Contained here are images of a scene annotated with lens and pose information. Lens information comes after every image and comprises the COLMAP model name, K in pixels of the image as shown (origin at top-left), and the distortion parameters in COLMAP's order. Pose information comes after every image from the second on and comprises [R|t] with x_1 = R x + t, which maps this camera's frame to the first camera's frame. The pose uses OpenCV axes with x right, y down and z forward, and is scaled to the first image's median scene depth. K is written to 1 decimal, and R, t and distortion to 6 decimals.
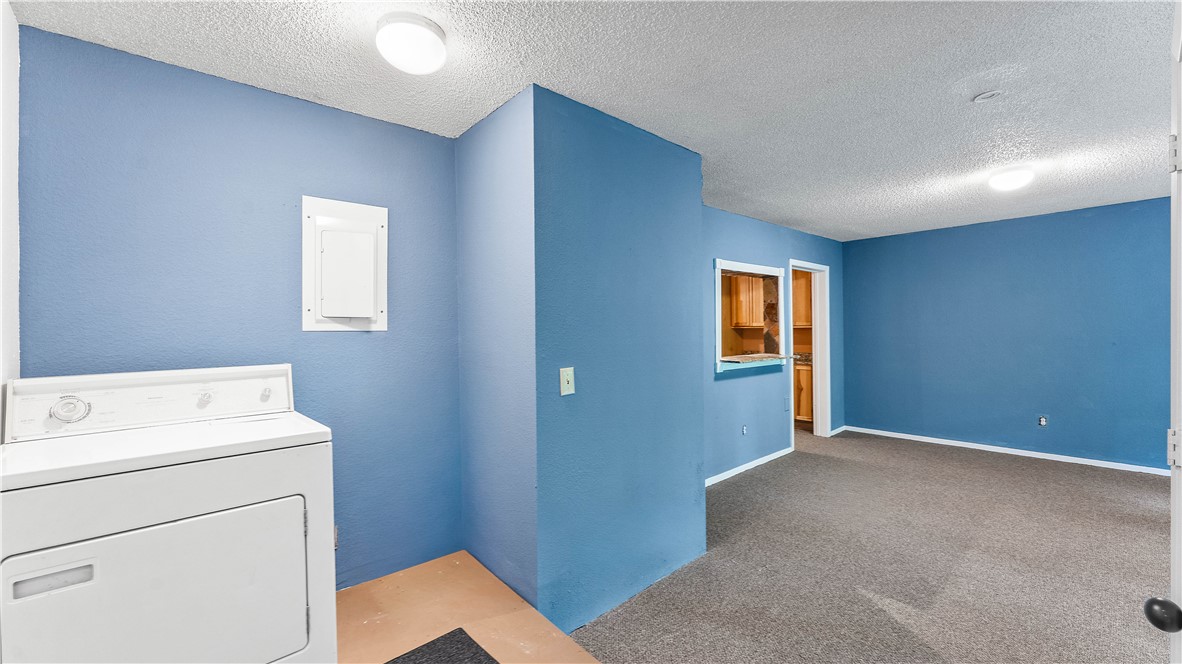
lens RADIAL K [[465.0, 0, 591.0], [0, 465.0, 332.0], [0, 0, 1]] dist [0.001026, 0.000084]
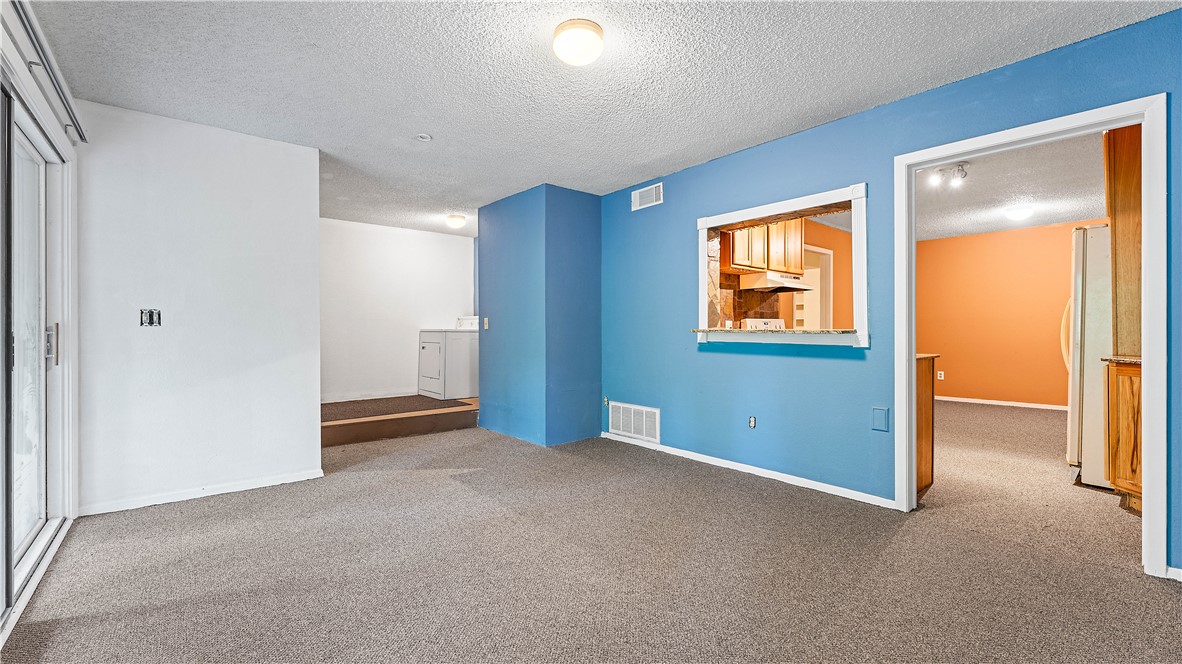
lens RADIAL K [[495.5, 0, 585.4], [0, 495.5, 327.2], [0, 0, 1]] dist [-0.001549, -0.000191]
pose [[-0.039189, 0.012903, -0.999149, 2.183515], [-0.006255, 0.999894, 0.013158, 0.078813], [0.999212, 0.006765, -0.039104, 1.416070]]
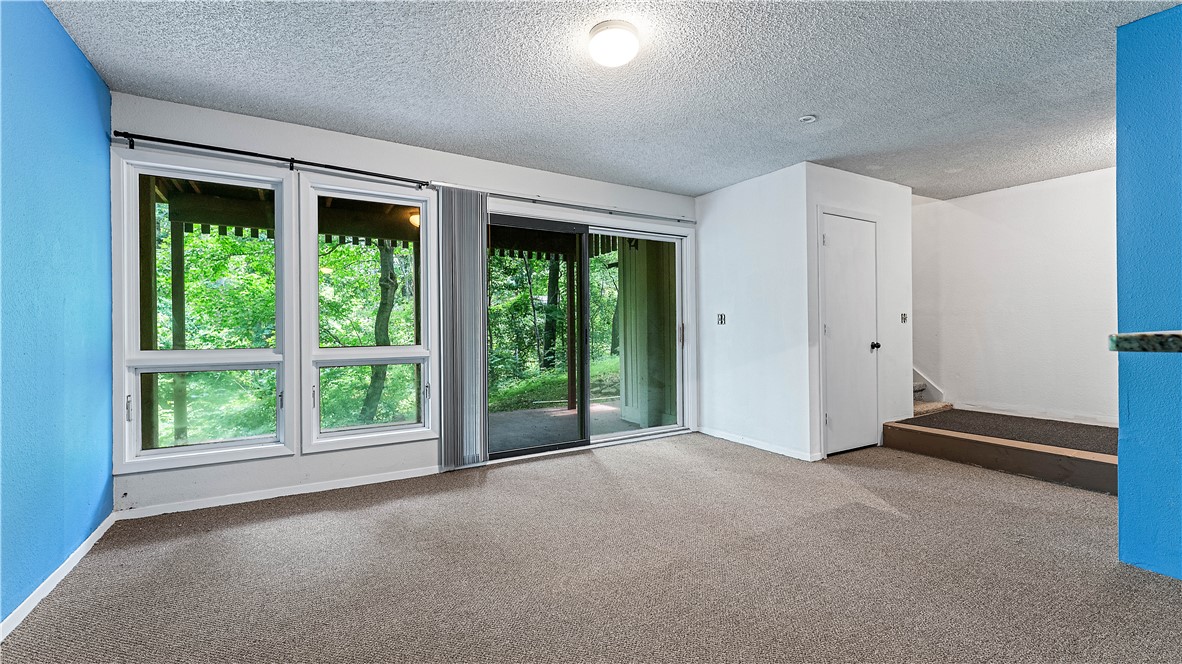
lens RADIAL K [[495.5, 0, 585.4], [0, 495.5, 327.2], [0, 0, 1]] dist [-0.001549, -0.000191]
pose [[-0.979205, 0.019794, 0.201905, 1.092722], [0.021695, 0.999739, 0.007205, 0.084605], [-0.201710, 0.011435, -0.979379, 2.328831]]
